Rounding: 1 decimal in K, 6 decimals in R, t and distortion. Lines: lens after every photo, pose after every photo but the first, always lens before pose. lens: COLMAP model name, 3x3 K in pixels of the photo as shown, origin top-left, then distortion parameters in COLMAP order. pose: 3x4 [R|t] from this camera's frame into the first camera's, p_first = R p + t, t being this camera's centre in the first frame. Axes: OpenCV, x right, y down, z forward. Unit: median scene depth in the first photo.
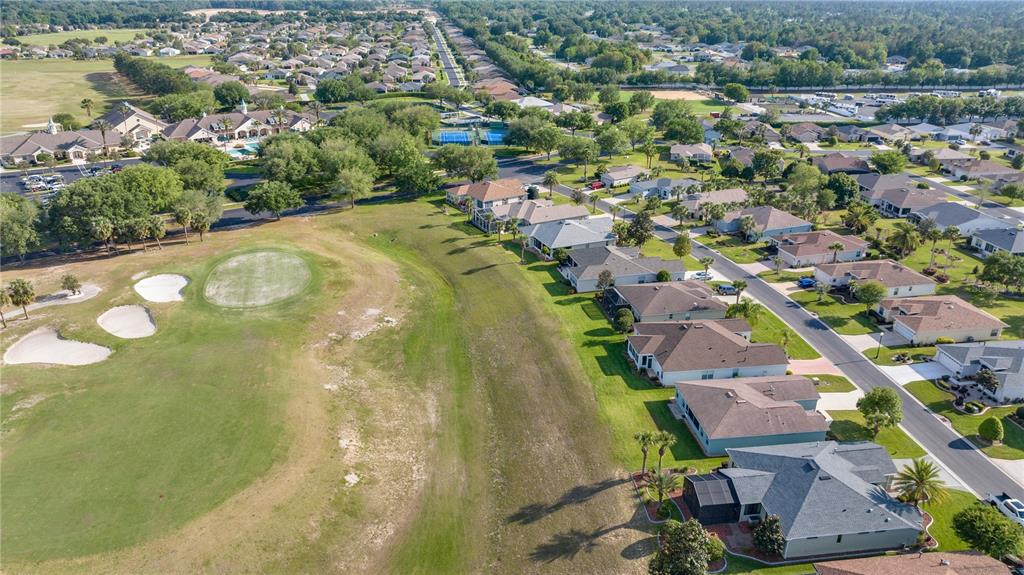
lens RADIAL K [[720.8, 0, 512.6], [0, 720.8, 284.7], [0, 0, 1]] dist [-0.050118, 0.057303]
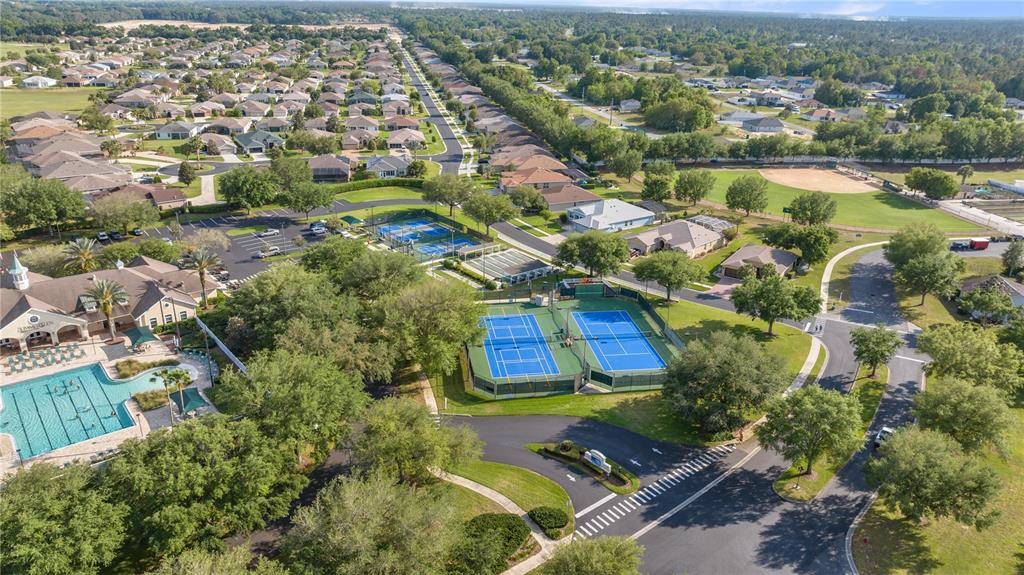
lens RADIAL K [[720.8, 0, 515.2], [0, 720.8, 290.4], [0, 0, 1]] dist [-0.050118, 0.057303]
pose [[0.997973, -0.006242, 0.063339, -0.049962], [0.006947, 0.999916, -0.010929, -0.107128], [-0.063265, 0.011347, 0.997932, 0.257932]]
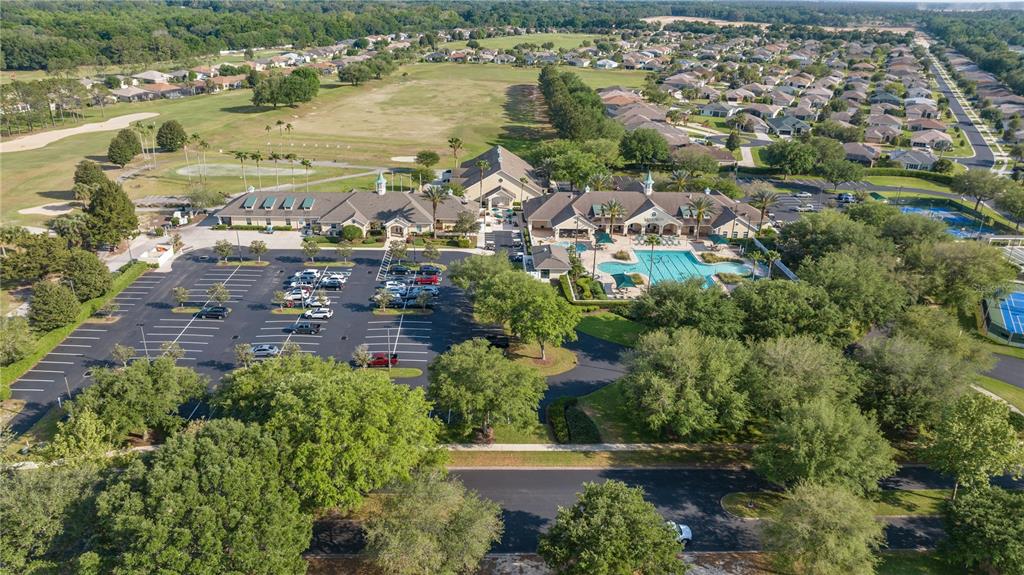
lens RADIAL K [[720.8, 0, 518.4], [0, 720.8, 290.4], [0, 0, 1]] dist [-0.050118, 0.057303]
pose [[0.838045, 0.225799, -0.496685, -0.063320], [-0.228278, 0.971944, 0.056690, -0.077313], [0.495551, 0.065873, 0.866077, 0.186332]]
